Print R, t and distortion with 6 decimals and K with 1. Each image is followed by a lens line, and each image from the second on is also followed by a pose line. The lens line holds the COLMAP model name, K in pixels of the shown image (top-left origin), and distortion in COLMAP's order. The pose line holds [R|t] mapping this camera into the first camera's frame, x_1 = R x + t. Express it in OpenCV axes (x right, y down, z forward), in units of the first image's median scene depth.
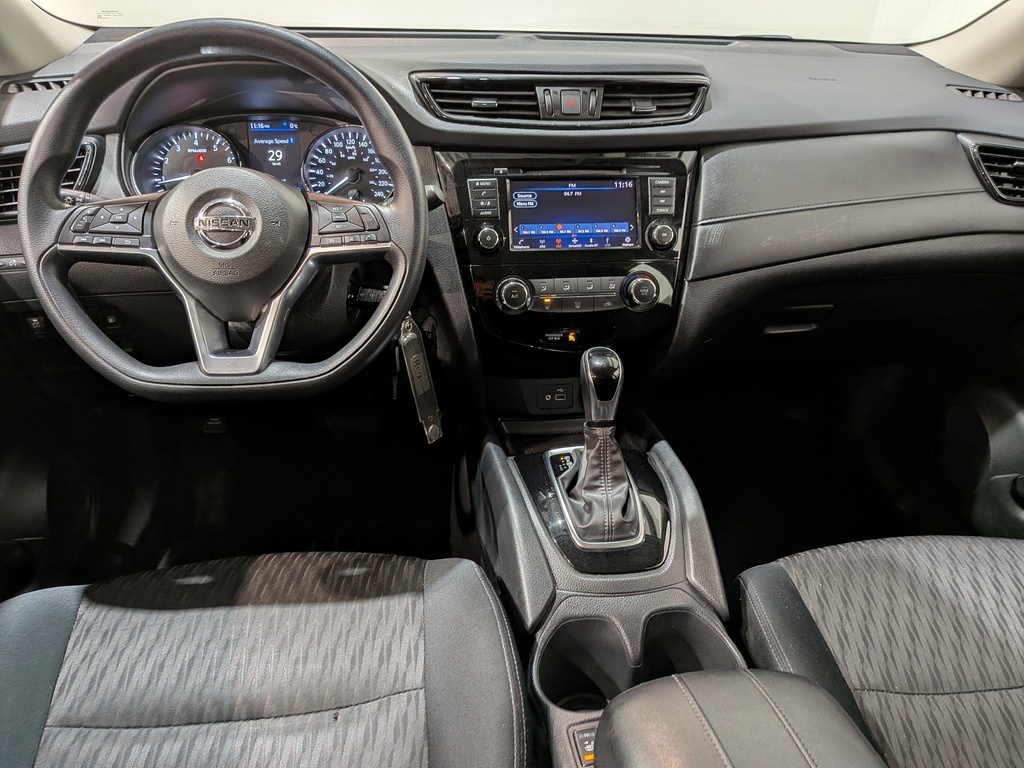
lens RADIAL K [[751.2, 0, 510.4], [0, 751.2, 389.1], [0, 0, 1]] dist [0.051898, -0.098786]
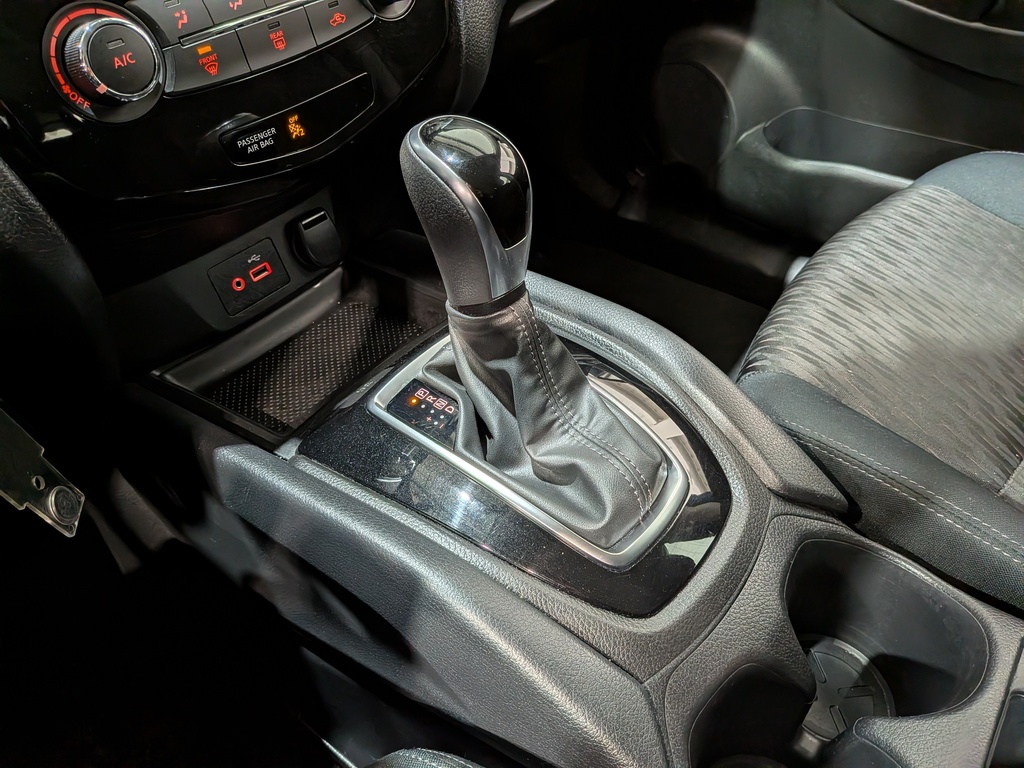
lens RADIAL K [[751.2, 0, 517.0], [0, 751.2, 374.4], [0, 0, 1]] dist [0.051898, -0.098786]
pose [[0.722876, -0.493751, 0.483383, -0.099002], [0.335749, 0.862419, 0.378821, -0.071584], [-0.603923, -0.111546, 0.789199, 0.612417]]
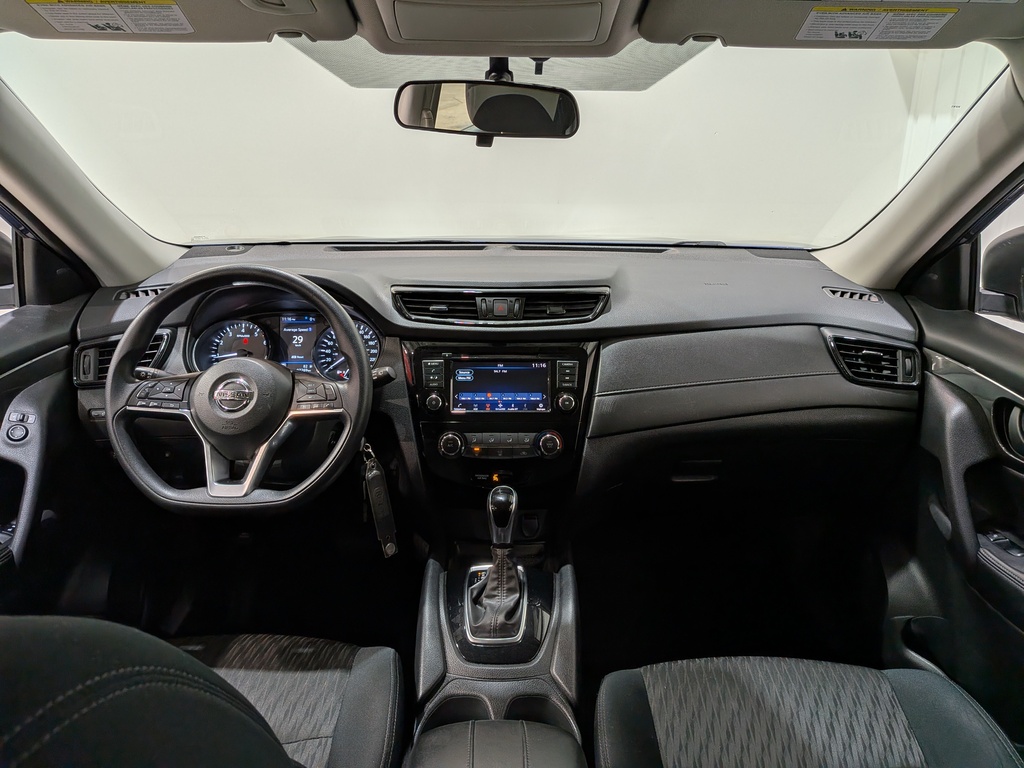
lens RADIAL K [[751.2, 0, 513.7], [0, 751.2, 372.0], [0, 0, 1]] dist [0.051898, -0.098786]
pose [[0.991572, 0.018173, -0.128274, 0.287350], [-0.043635, 0.979111, -0.198587, 0.008207], [0.121985, 0.202511, 0.971653, -0.314555]]
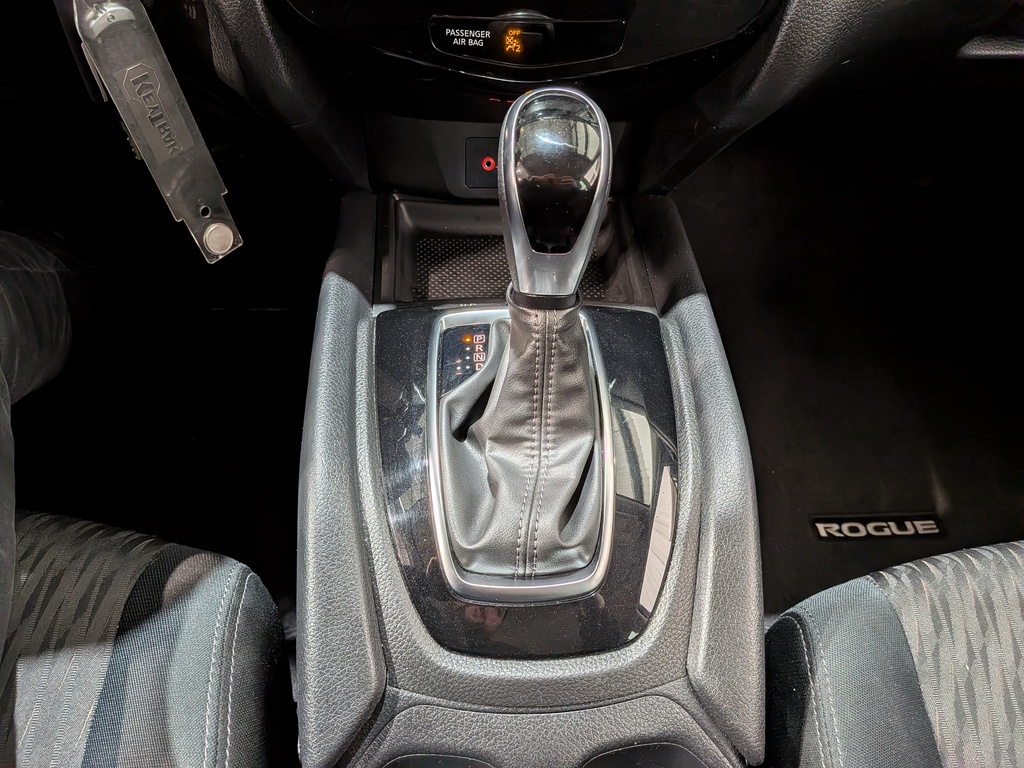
lens RADIAL K [[751.2, 0, 517.1], [0, 751.2, 407.8], [0, 0, 1]] dist [0.051898, -0.098786]
pose [[0.995791, 0.086204, -0.031119, 0.117275], [-0.064700, 0.901707, 0.427480, -0.068213], [0.064911, -0.423667, 0.903489, 0.573729]]
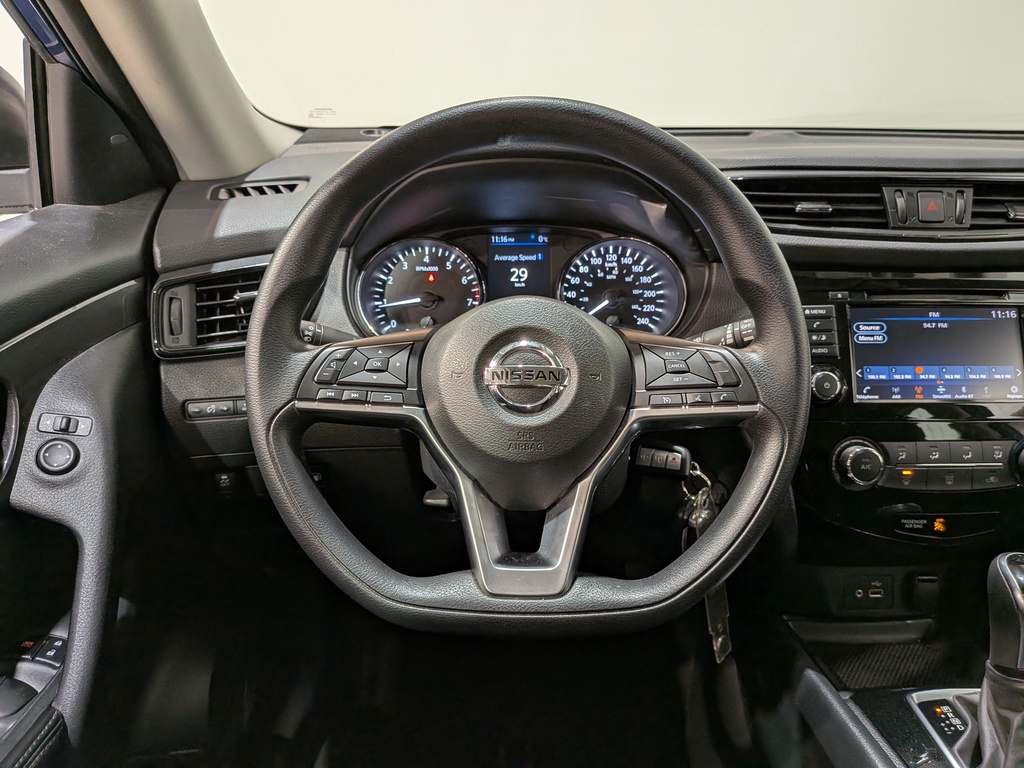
lens RADIAL K [[751.2, 0, 506.7], [0, 751.2, 386.8], [0, 0, 1]] dist [0.051898, -0.098786]
pose [[0.991570, 0.021596, -0.127758, -0.239898], [-0.038855, 0.990193, -0.134192, -0.089904], [0.123607, 0.138025, 0.982685, 0.248333]]
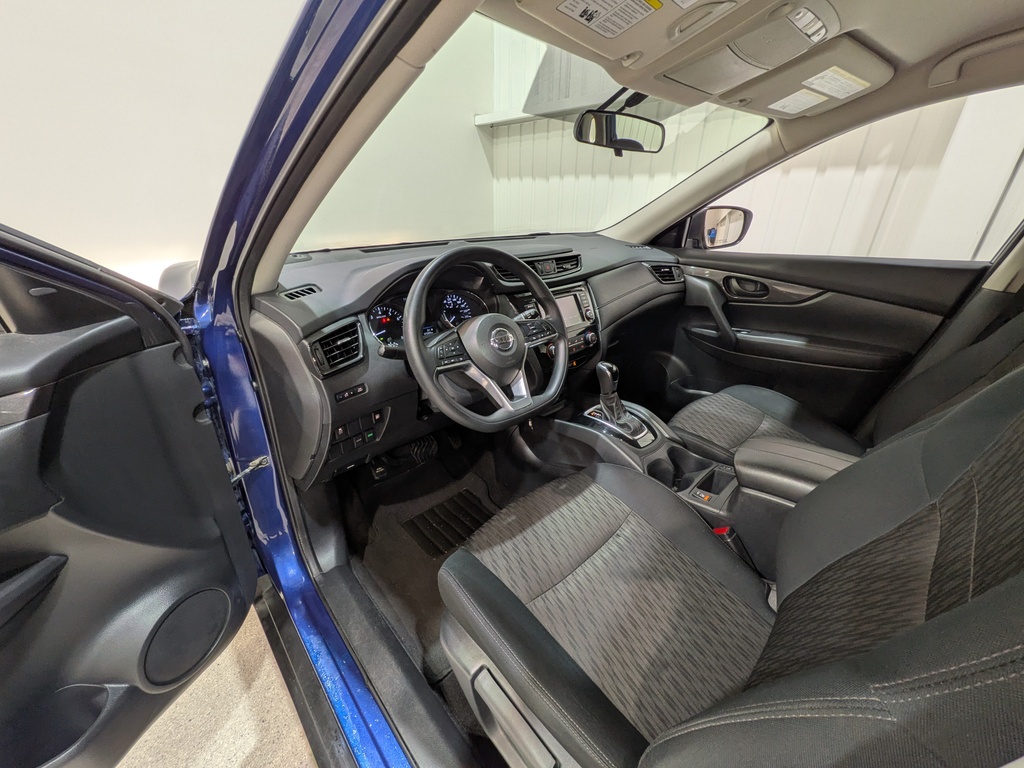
lens RADIAL K [[409.7, 0, 517.6], [0, 409.7, 377.3], [0, 0, 1]] dist [0.016208, 0.000643]
pose [[0.819147, -0.253960, 0.514299, -0.747023], [0.301136, 0.953541, -0.008775, -0.073386], [-0.488176, 0.162062, 0.857566, 0.012654]]
